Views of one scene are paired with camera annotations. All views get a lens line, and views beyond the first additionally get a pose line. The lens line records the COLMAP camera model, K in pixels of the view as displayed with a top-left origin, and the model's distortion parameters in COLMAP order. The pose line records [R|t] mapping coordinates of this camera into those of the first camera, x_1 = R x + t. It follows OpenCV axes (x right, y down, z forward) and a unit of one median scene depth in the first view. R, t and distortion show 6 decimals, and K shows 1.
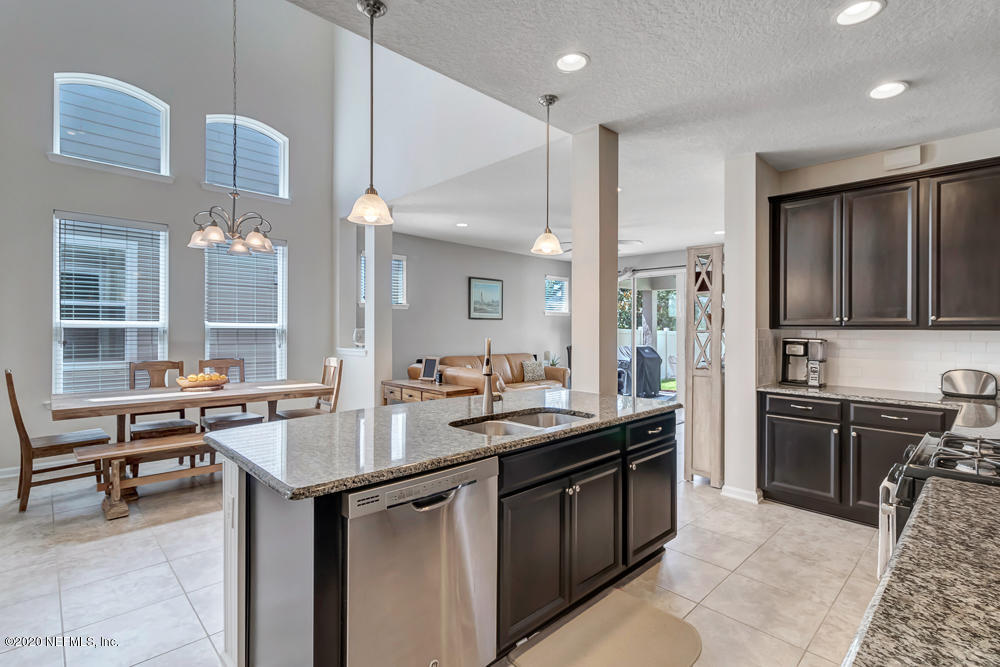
lens RADIAL K [[469.2, 0, 508.5], [0, 469.2, 330.6], [0, 0, 1]] dist [-0.001239, -0.000732]
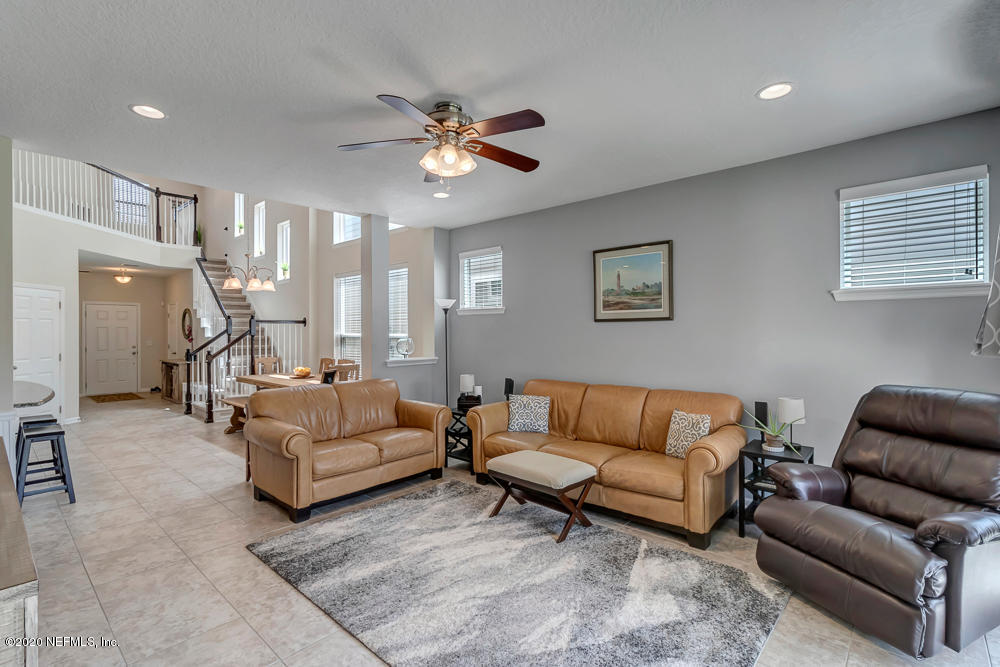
lens RADIAL K [[469.2, 0, 502.5], [0, 469.2, 330.4], [0, 0, 1]] dist [-0.001239, -0.000732]
pose [[0.055353, -0.009109, -0.998425, 0.444959], [0.001713, 0.999958, -0.009028, -0.007508], [0.998465, -0.001211, 0.055366, 0.752066]]
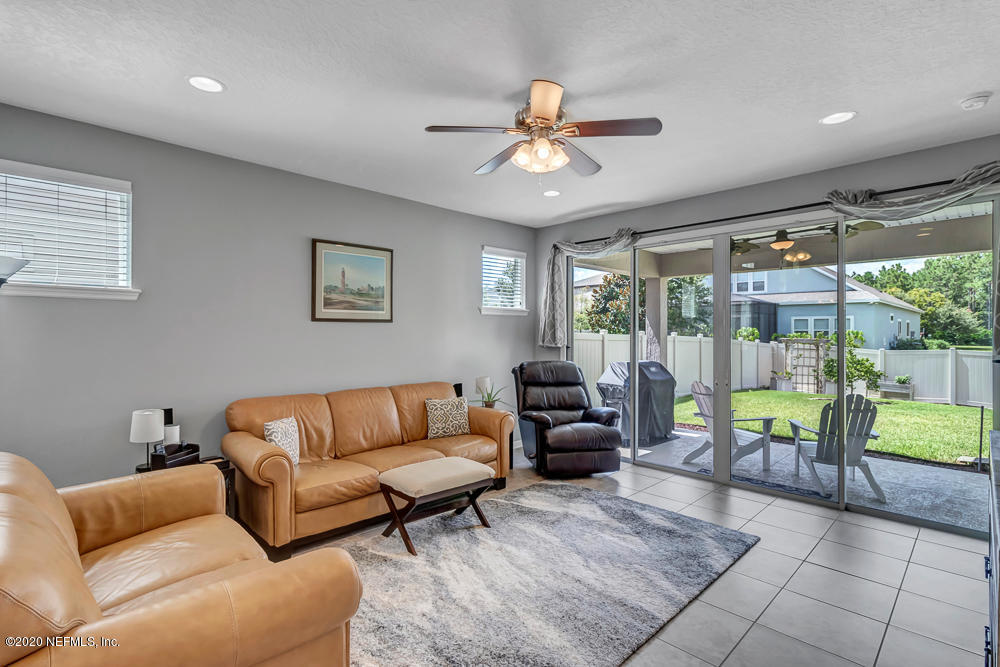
lens RADIAL K [[469.2, 0, 499.4], [0, 469.2, 331.5], [0, 0, 1]] dist [-0.001239, -0.000732]
pose [[0.999922, -0.001518, -0.012366, 0.111262], [0.001486, 0.999996, -0.002577, -0.010121], [0.012370, 0.002559, 0.999920, 0.433464]]
